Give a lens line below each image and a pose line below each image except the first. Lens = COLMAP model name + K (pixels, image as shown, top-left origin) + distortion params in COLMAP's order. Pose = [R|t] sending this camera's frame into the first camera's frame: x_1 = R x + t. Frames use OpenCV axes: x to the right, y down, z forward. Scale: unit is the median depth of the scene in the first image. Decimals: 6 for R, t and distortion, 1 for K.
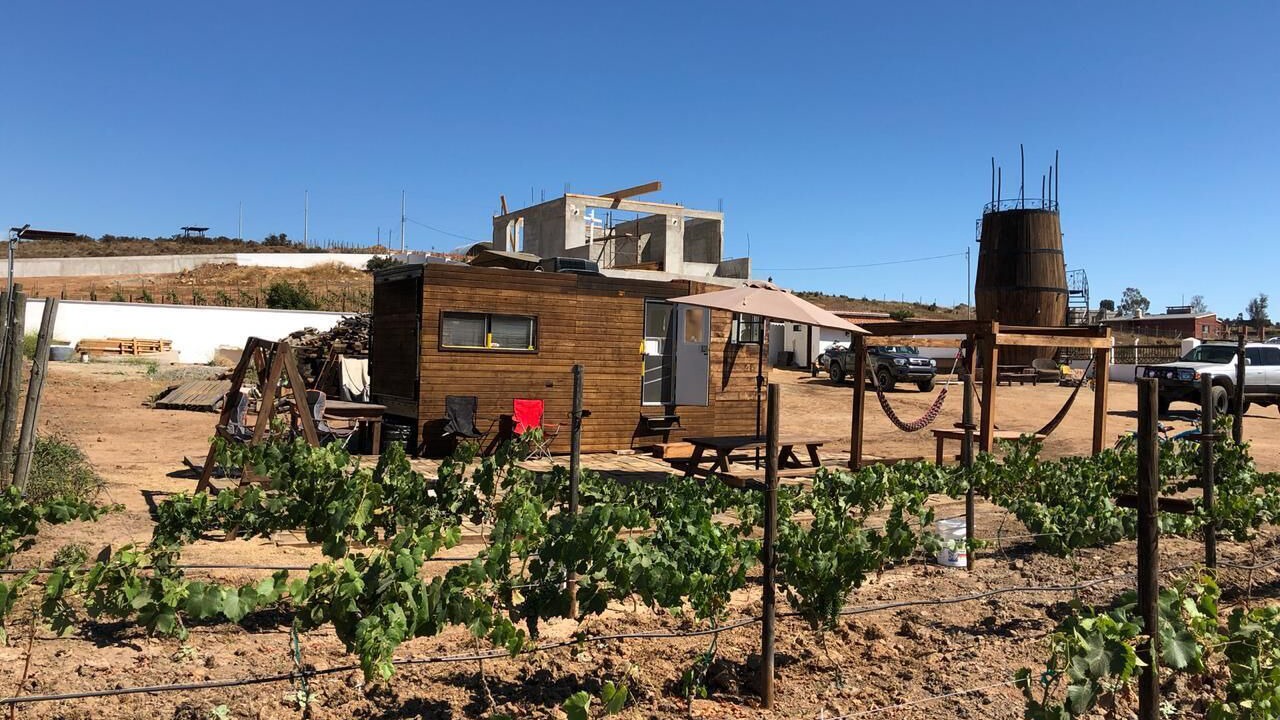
lens RADIAL K [[1049.5, 0, 617.2], [0, 1049.5, 335.7], [0, 0, 1]] dist [0.028655, -0.034416]
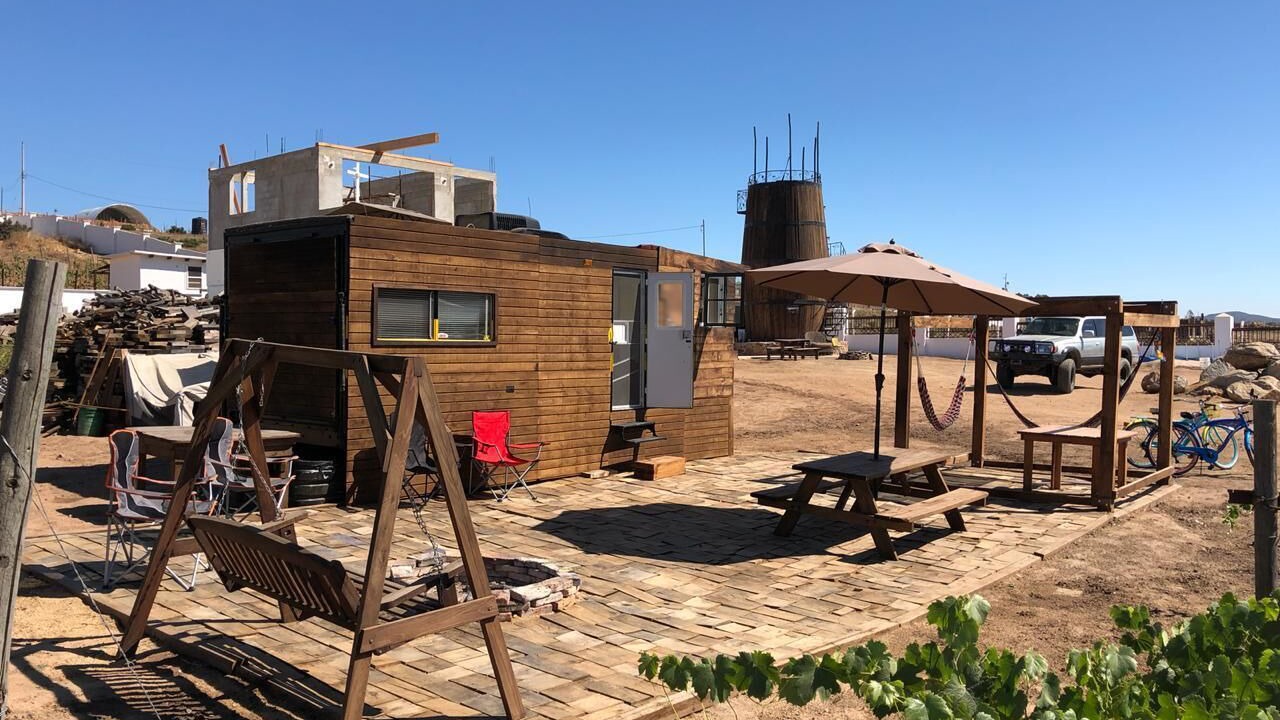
lens RADIAL K [[1049.5, 0, 633.3], [0, 1049.5, 365.6], [0, 0, 1]] dist [0.028655, -0.034416]
pose [[0.943245, -0.027308, 0.330973, -0.202153], [0.009136, 0.998370, 0.056336, -0.008314], [-0.331972, -0.050115, 0.941957, 0.268246]]
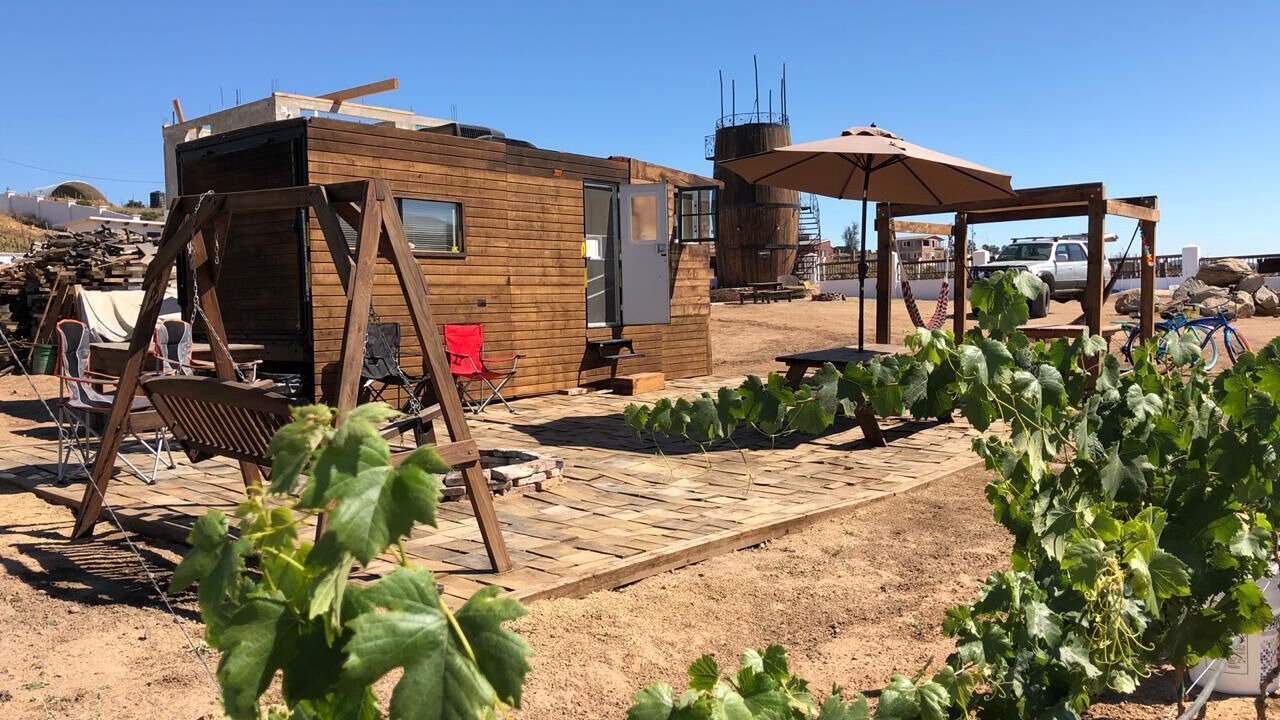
lens RADIAL K [[1049.5, 0, 635.9], [0, 1049.5, 368.9], [0, 0, 1]] dist [0.028655, -0.034416]
pose [[0.931616, -0.072117, 0.356218, -0.200605], [0.041605, 0.994834, 0.092598, 0.027189], [-0.361055, -0.071446, 0.929804, 0.283379]]
